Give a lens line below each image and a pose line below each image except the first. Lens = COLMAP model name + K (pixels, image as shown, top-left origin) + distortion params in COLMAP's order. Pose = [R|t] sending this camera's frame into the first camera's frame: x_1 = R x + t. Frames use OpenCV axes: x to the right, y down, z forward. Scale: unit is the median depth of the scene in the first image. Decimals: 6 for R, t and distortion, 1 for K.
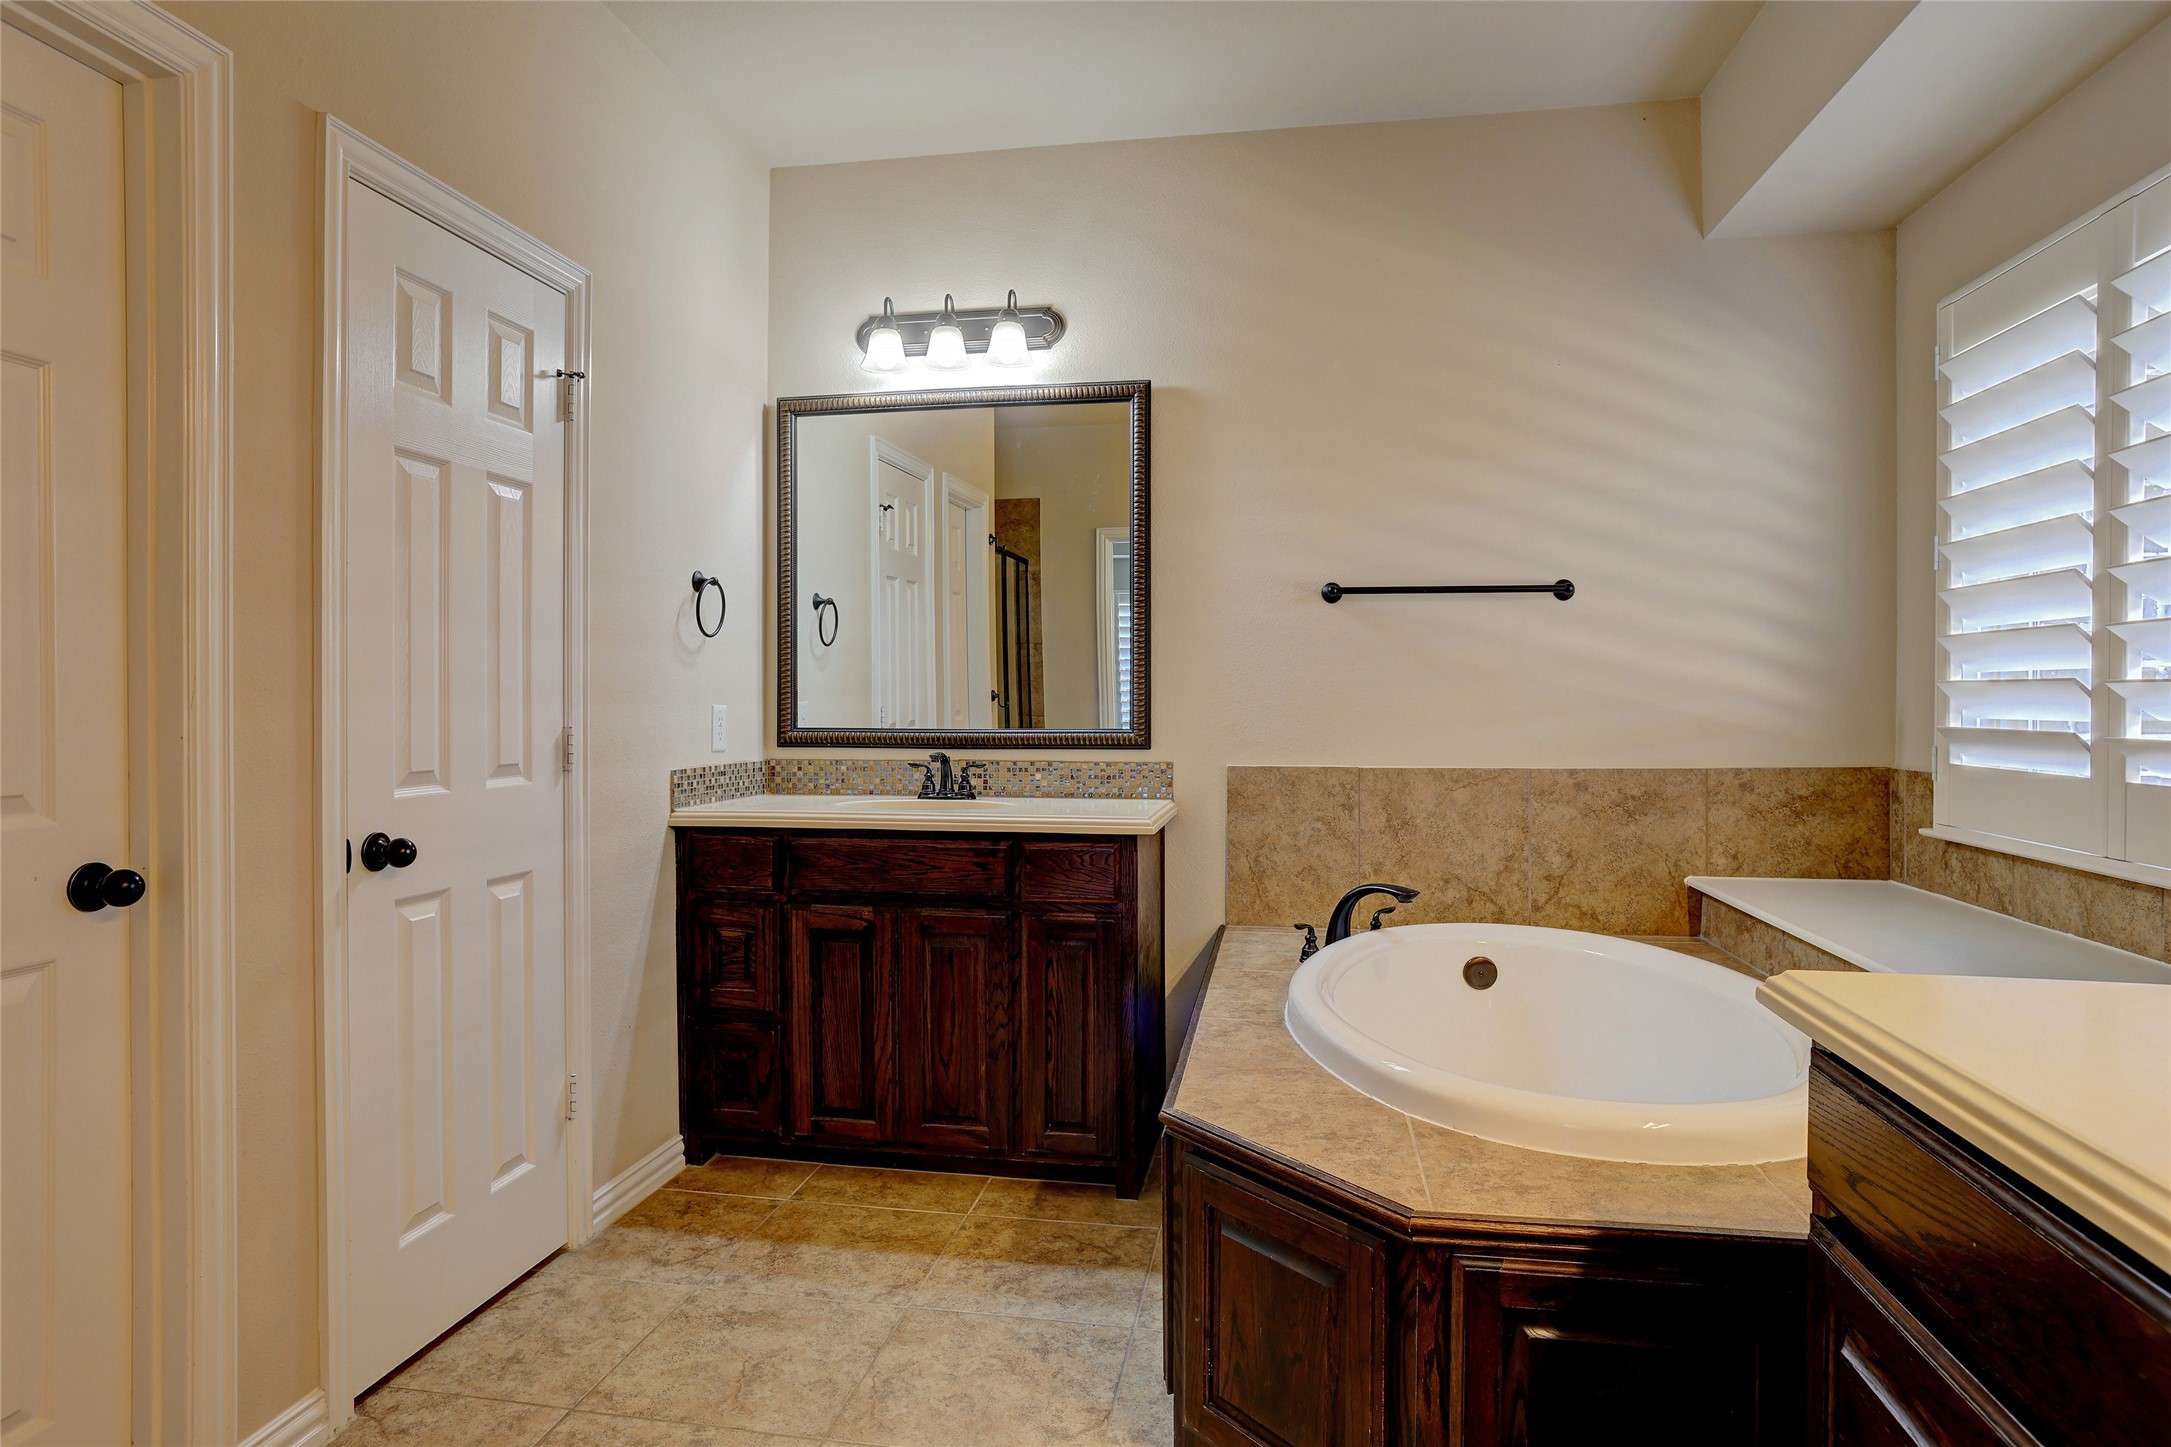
lens RADIAL K [[1240.8, 0, 1083.6], [0, 1240.8, 709.9], [0, 0, 1]] dist [-0.046820, 0.025164]
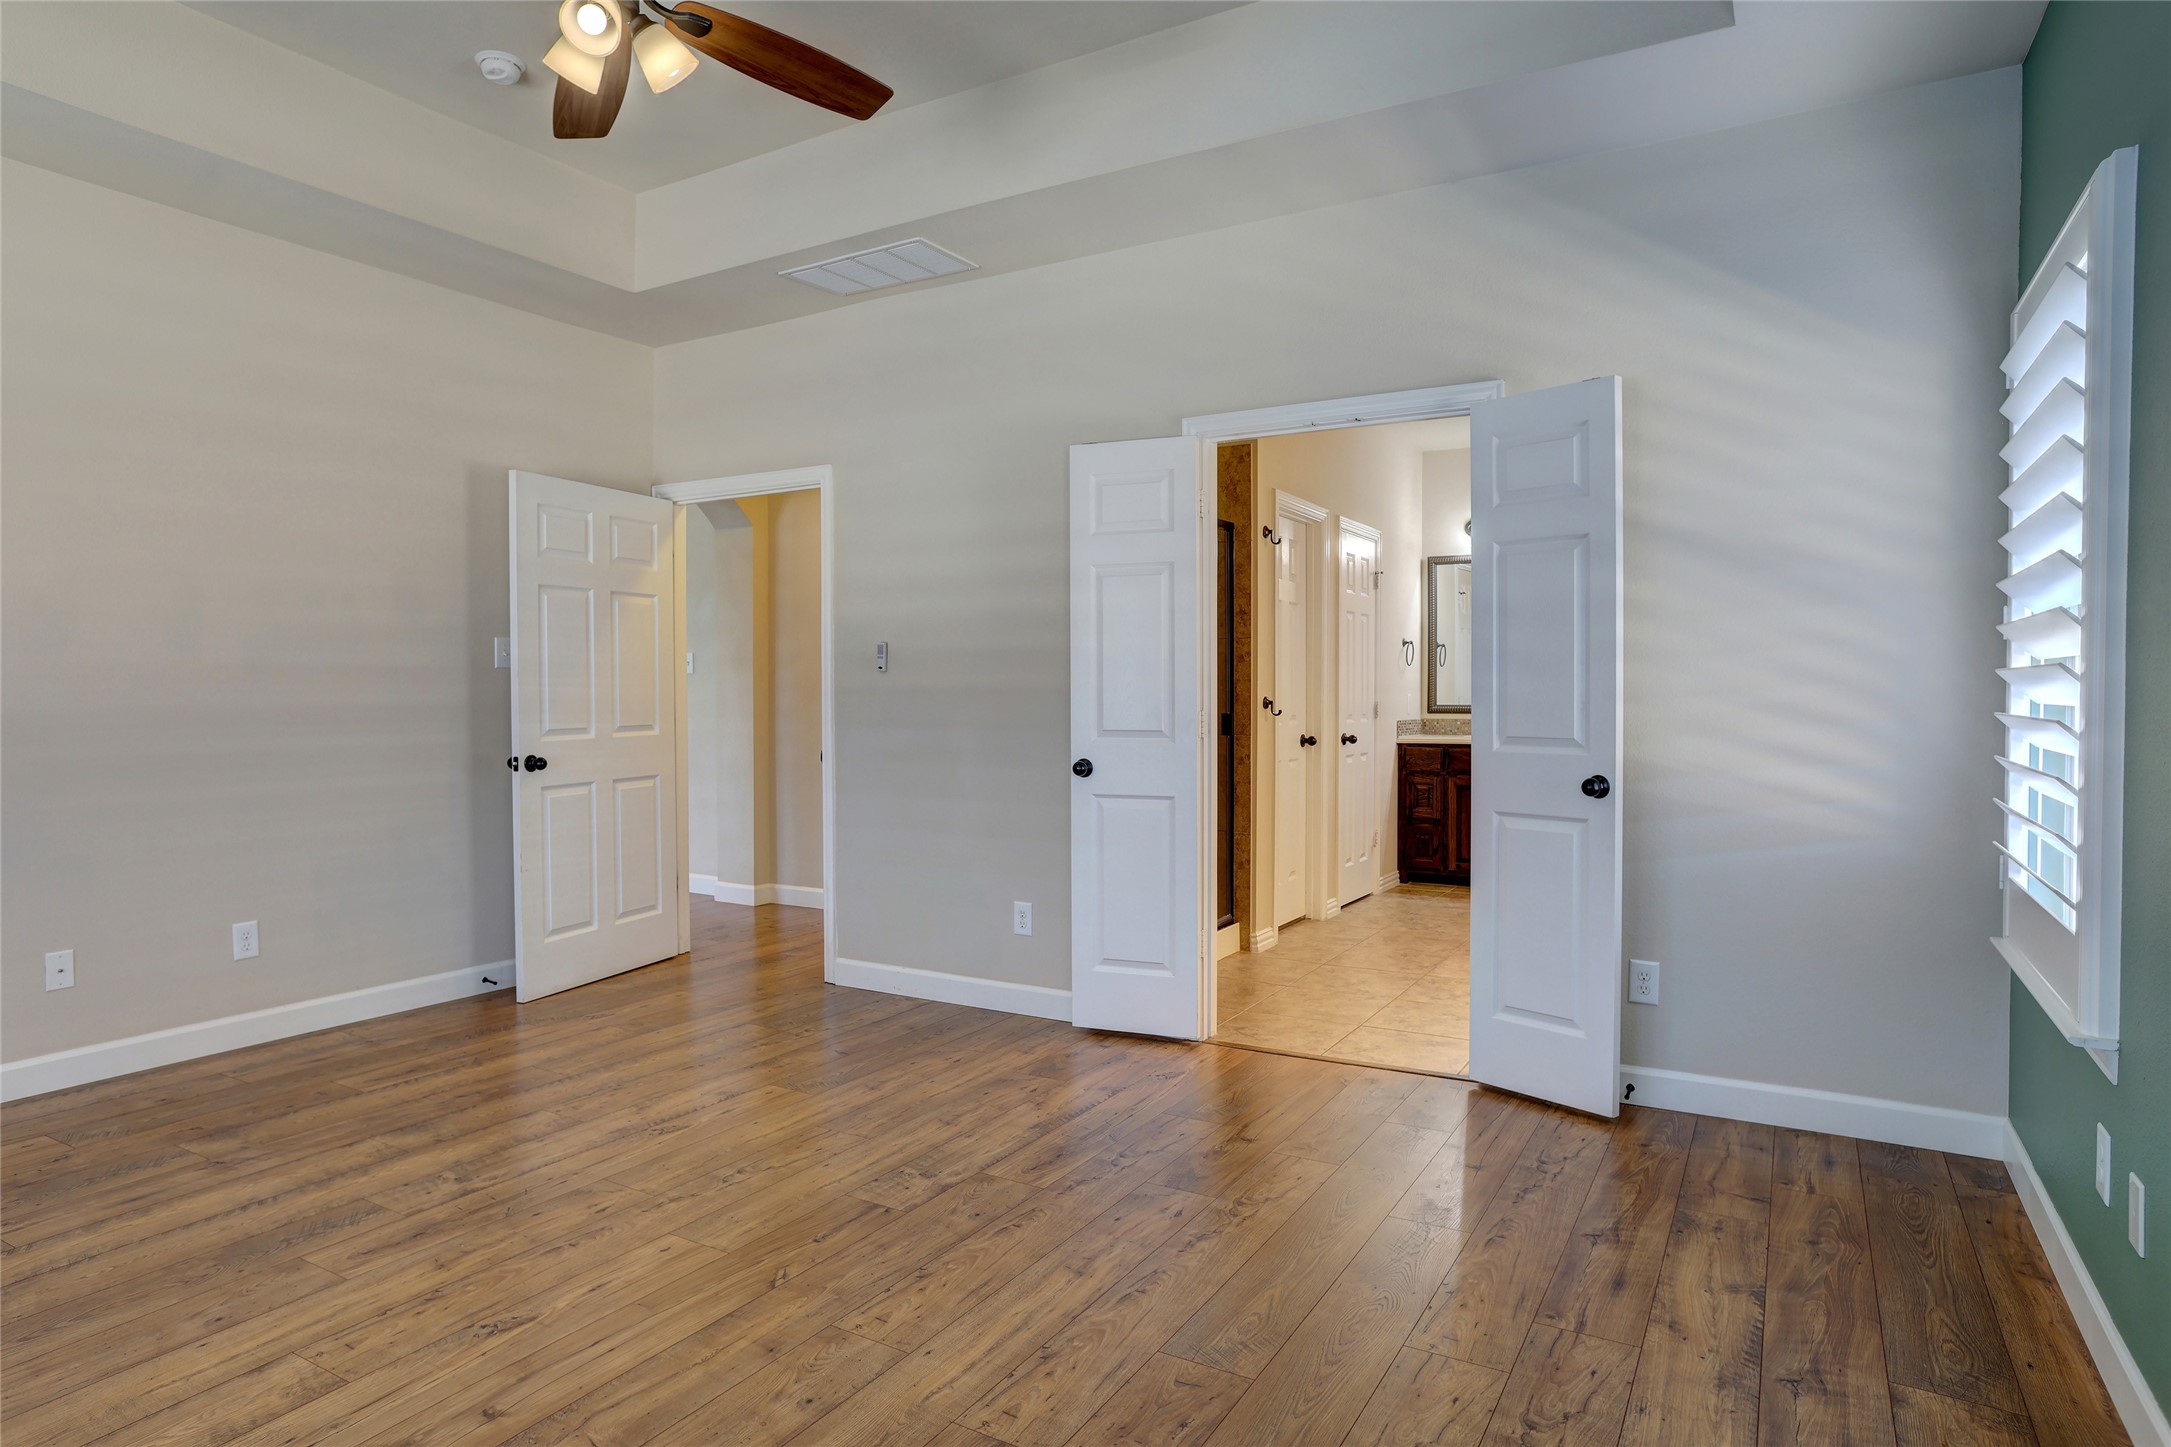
lens RADIAL K [[1240.8, 0, 1091.7], [0, 1240.8, 723.1], [0, 0, 1]] dist [-0.046820, 0.025164]
pose [[0.943816, 0.008043, -0.330375, -0.093840], [-0.003925, 0.999906, 0.013131, 0.023969], [0.330449, -0.011096, 0.943758, -1.522967]]
